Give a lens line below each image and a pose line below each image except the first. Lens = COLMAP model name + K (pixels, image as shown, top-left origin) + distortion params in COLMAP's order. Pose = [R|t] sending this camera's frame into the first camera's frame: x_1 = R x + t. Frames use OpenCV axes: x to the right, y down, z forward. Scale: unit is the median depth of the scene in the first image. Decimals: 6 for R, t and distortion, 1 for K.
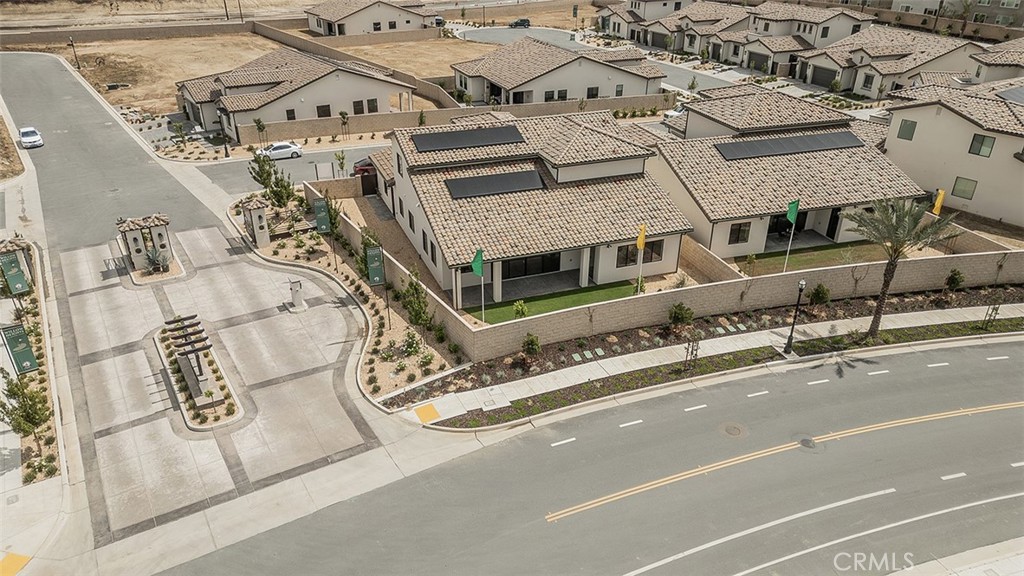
lens RADIAL K [[715.8, 0, 510.5], [0, 715.8, 307.9], [0, 0, 1]] dist [0.074782, -0.040602]
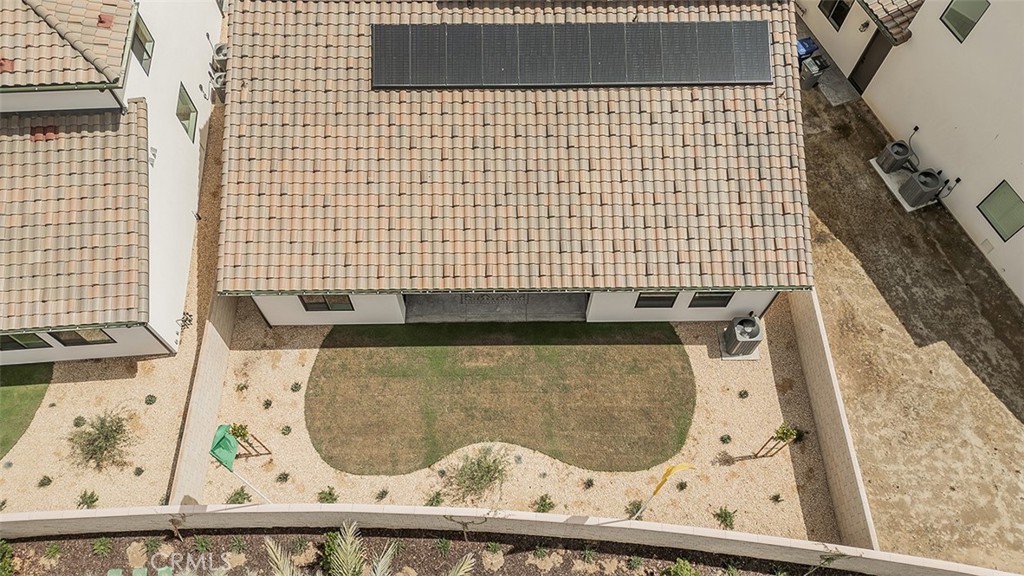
lens RADIAL K [[715.8, 0, 510.5], [0, 715.8, 307.9], [0, 0, 1]] dist [0.074782, -0.040602]
pose [[0.960903, 0.248841, -0.121424, 0.515570], [-0.136898, 0.808155, 0.572838, -0.396475], [0.240675, -0.533819, 0.810625, 0.704619]]
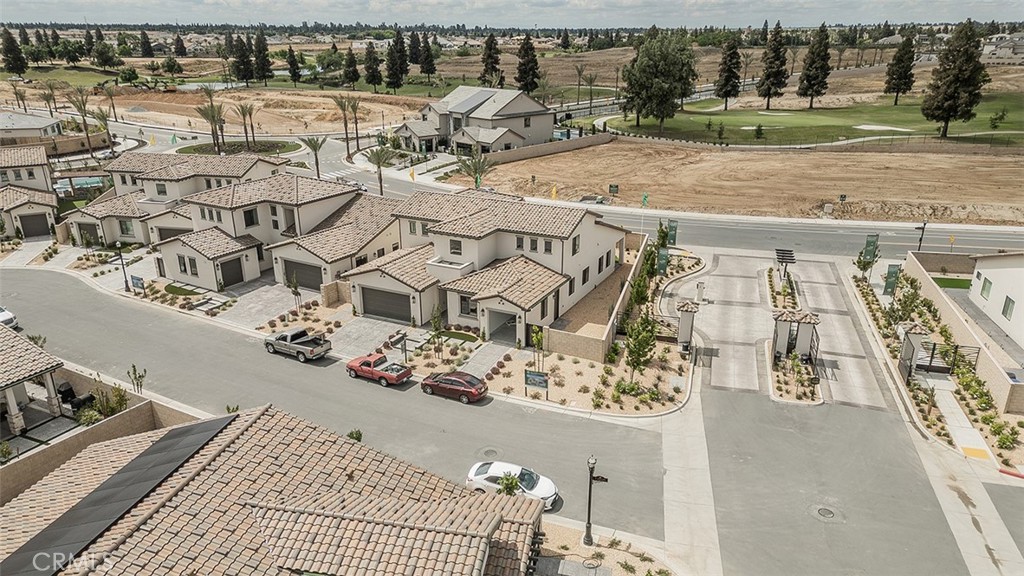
lens RADIAL K [[715.8, 0, 510.5], [0, 715.8, 307.9], [0, 0, 1]] dist [0.074782, -0.040602]
pose [[-0.672161, -0.266830, 0.690653, -0.989268], [0.354554, 0.702900, 0.616623, -0.955164], [-0.649993, 0.659343, -0.377856, 1.728764]]
